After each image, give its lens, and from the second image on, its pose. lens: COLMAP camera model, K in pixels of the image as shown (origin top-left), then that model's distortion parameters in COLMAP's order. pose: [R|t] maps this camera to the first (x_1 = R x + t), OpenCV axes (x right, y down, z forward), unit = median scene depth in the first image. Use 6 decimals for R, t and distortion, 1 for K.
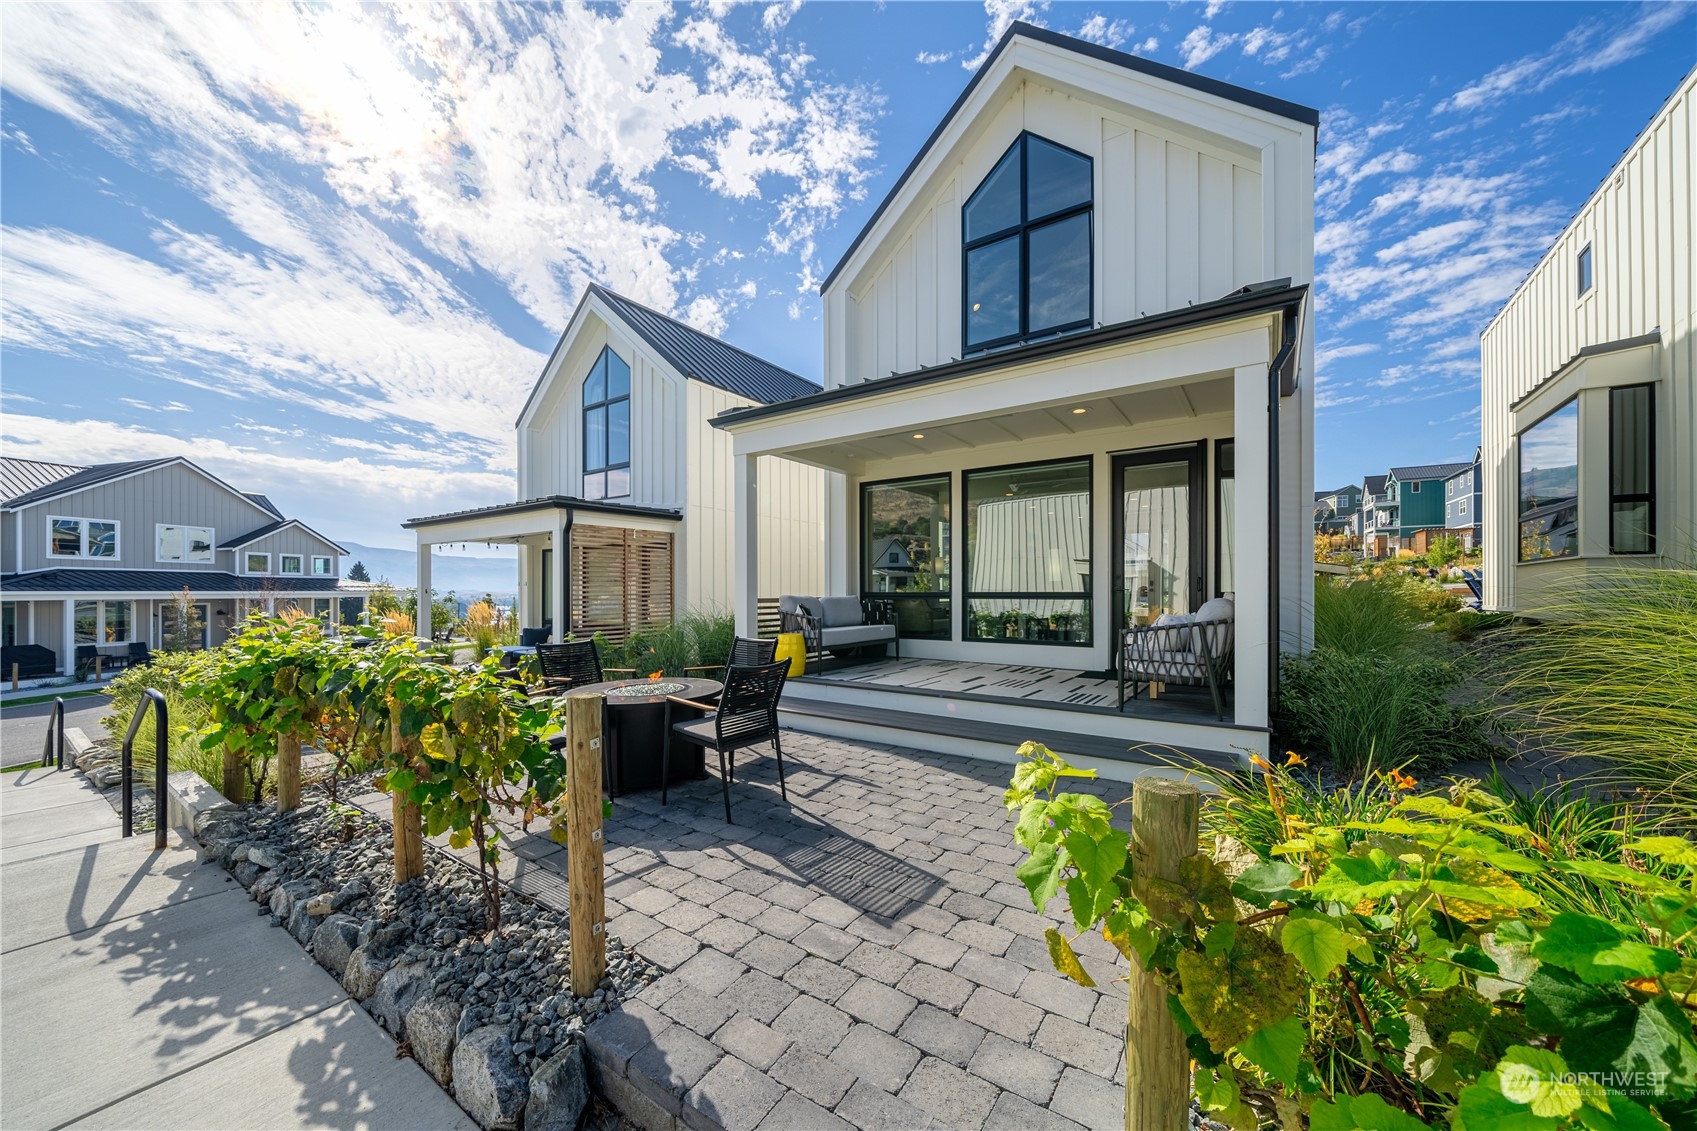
lens RADIAL K [[632.3, 0, 901.6], [0, 632.3, 597.7], [0, 0, 1]] dist [0.000828, -0.000092]
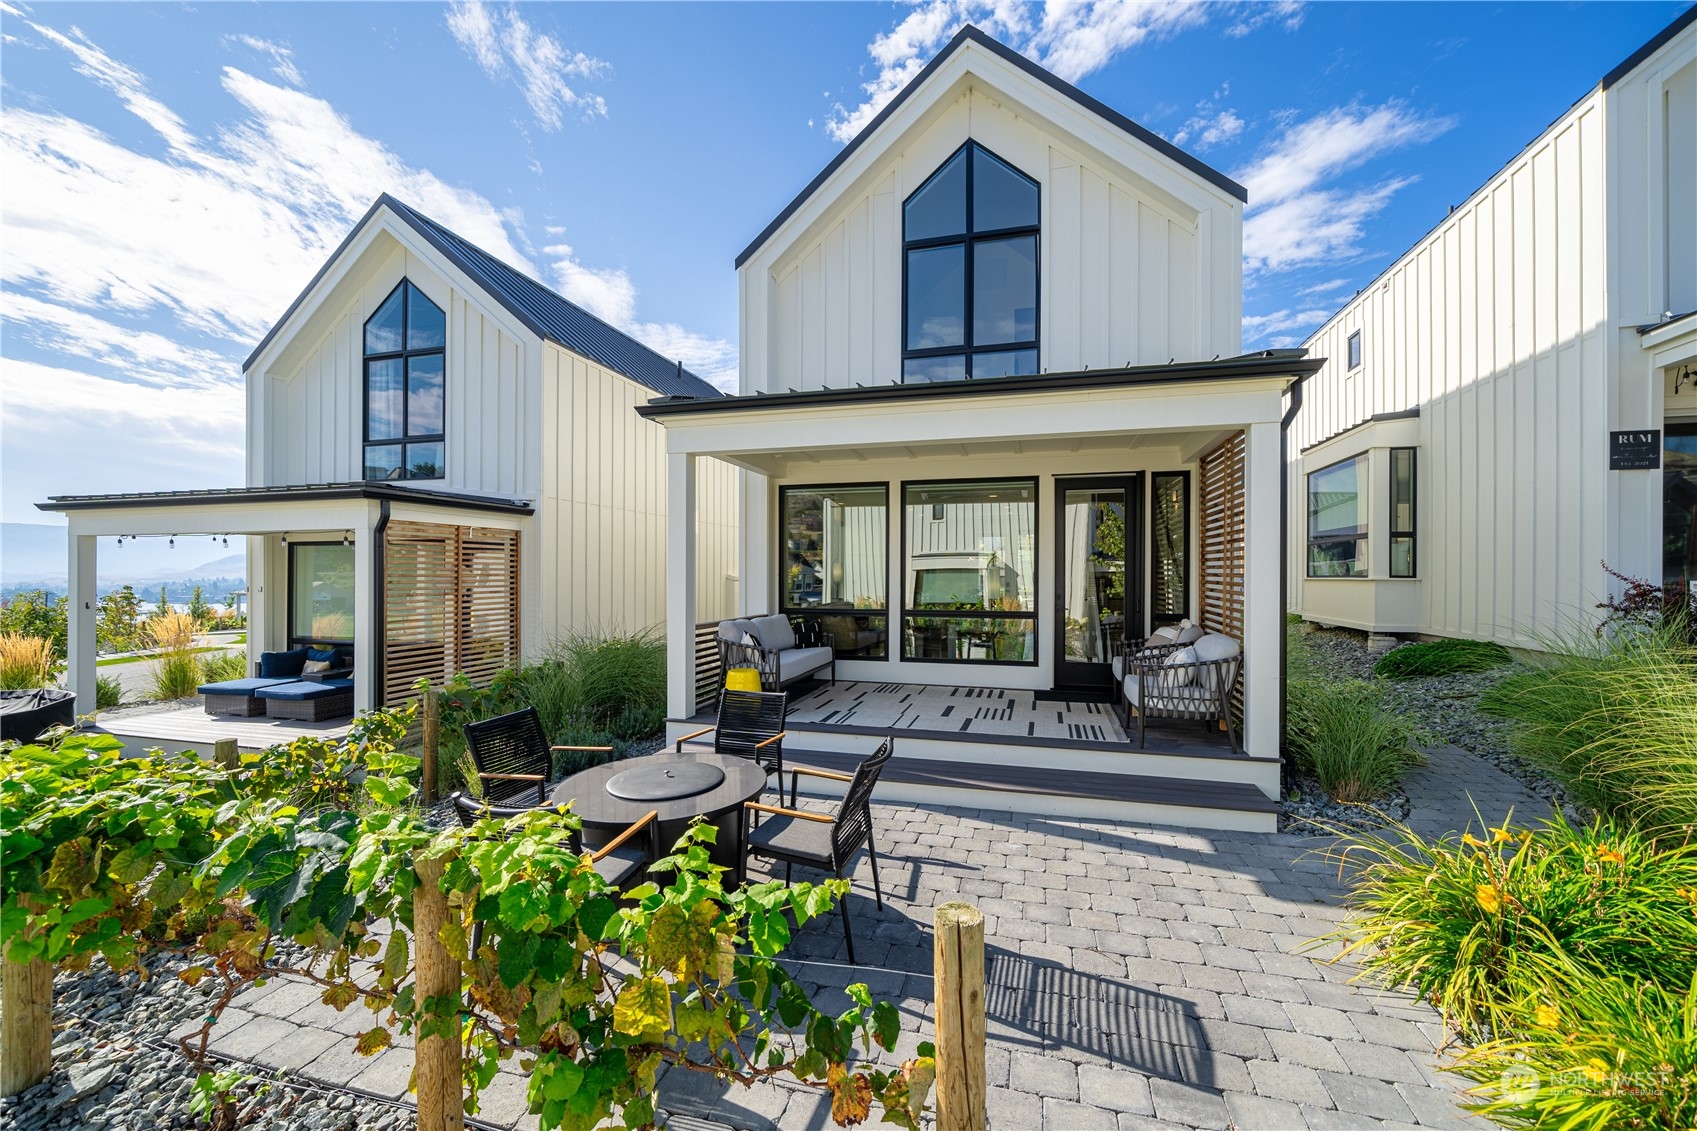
lens RADIAL K [[632.3, 0, 872.6], [0, 632.3, 571.4], [0, 0, 1]] dist [0.000828, -0.000092]
pose [[0.941929, 0.004609, 0.335781, -0.273664], [-0.004537, 0.999989, -0.000996, -0.068323], [-0.335782, -0.000585, 0.941939, 0.130427]]
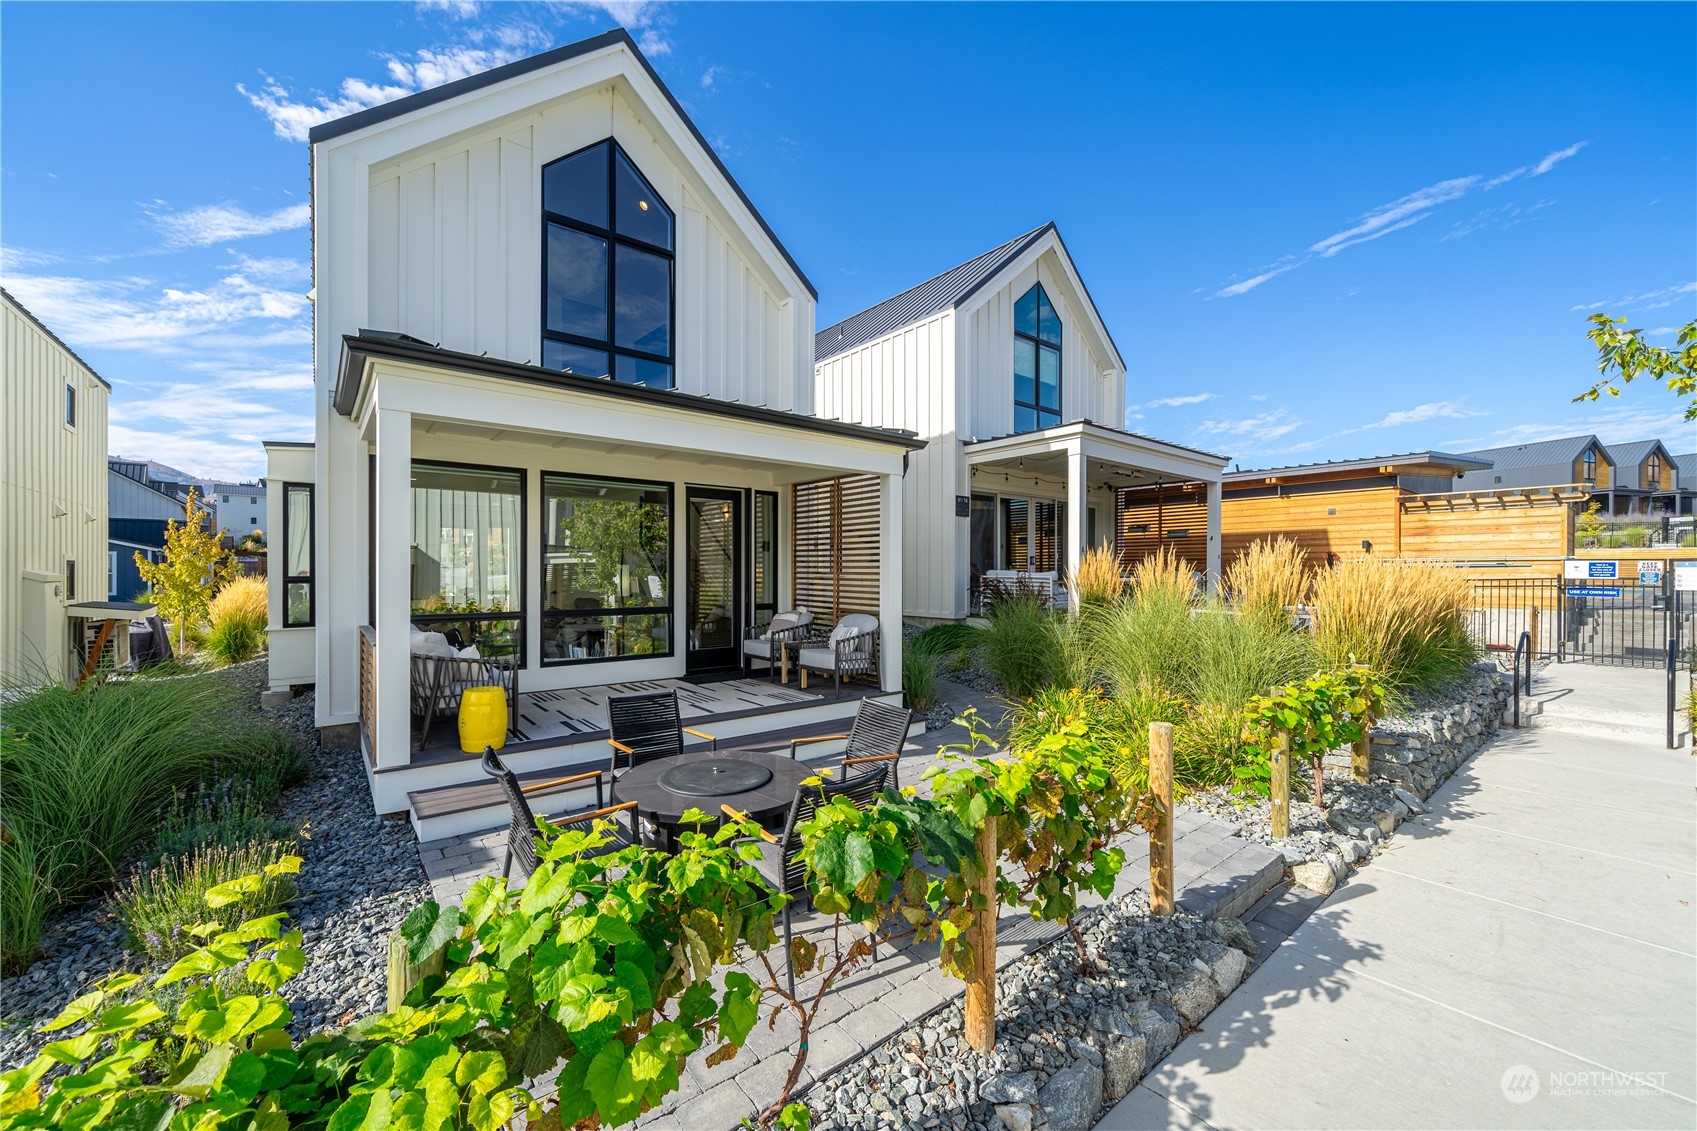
lens RADIAL K [[632.3, 0, 845.4], [0, 632.3, 572.6], [0, 0, 1]] dist [0.000828, -0.000092]
pose [[0.327770, 0.002149, 0.944755, -0.613246], [-0.007743, 0.999970, 0.000411, -0.068334], [-0.944726, -0.007450, 0.327777, 0.335619]]
